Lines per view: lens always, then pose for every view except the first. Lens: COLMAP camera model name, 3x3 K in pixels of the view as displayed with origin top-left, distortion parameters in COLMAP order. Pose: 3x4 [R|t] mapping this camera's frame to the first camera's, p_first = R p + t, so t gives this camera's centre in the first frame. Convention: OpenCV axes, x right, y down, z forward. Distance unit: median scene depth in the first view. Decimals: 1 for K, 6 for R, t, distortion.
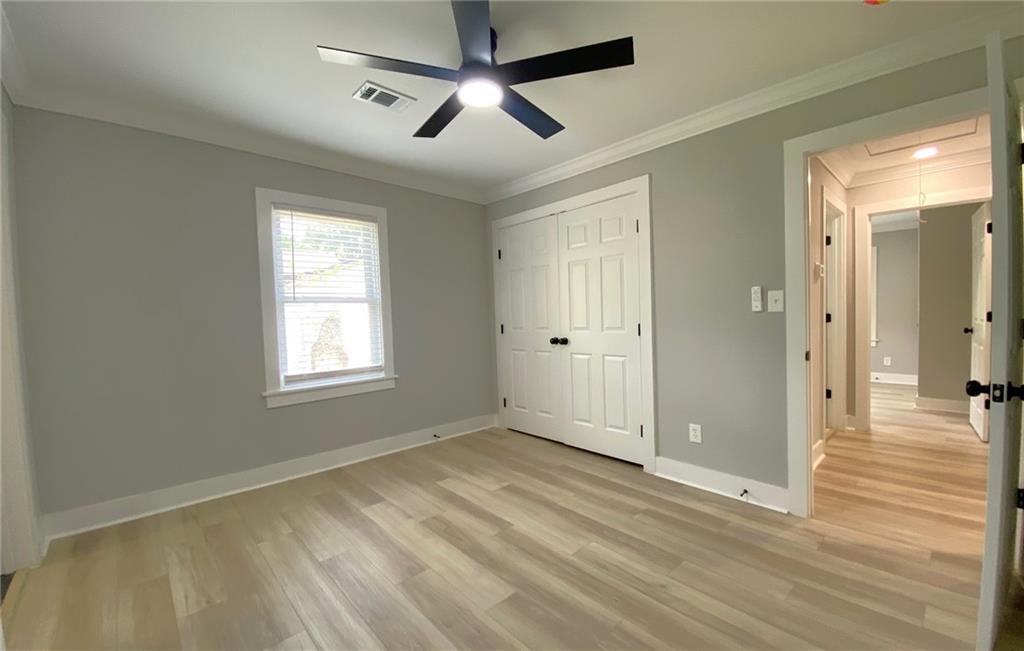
lens RADIAL K [[410.7, 0, 511.9], [0, 410.7, 325.3], [0, 0, 1]] dist [-0.020465, -0.000401]
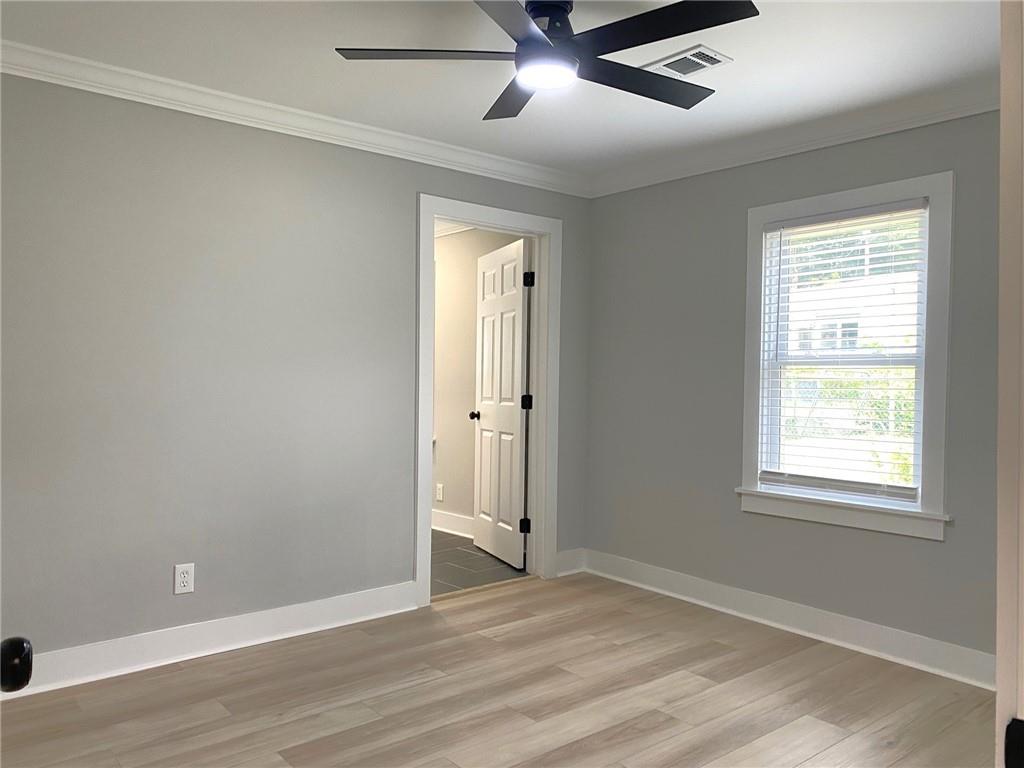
lens RADIAL K [[786.4, 0, 517.5], [0, 786.4, 379.2], [0, 0, 1]] dist [0.013979, -0.015622]
pose [[-0.050974, 0.030343, -0.998239, 0.859042], [-0.039134, 0.998710, 0.032356, -0.063142], [0.997933, 0.040715, -0.049721, 0.691634]]
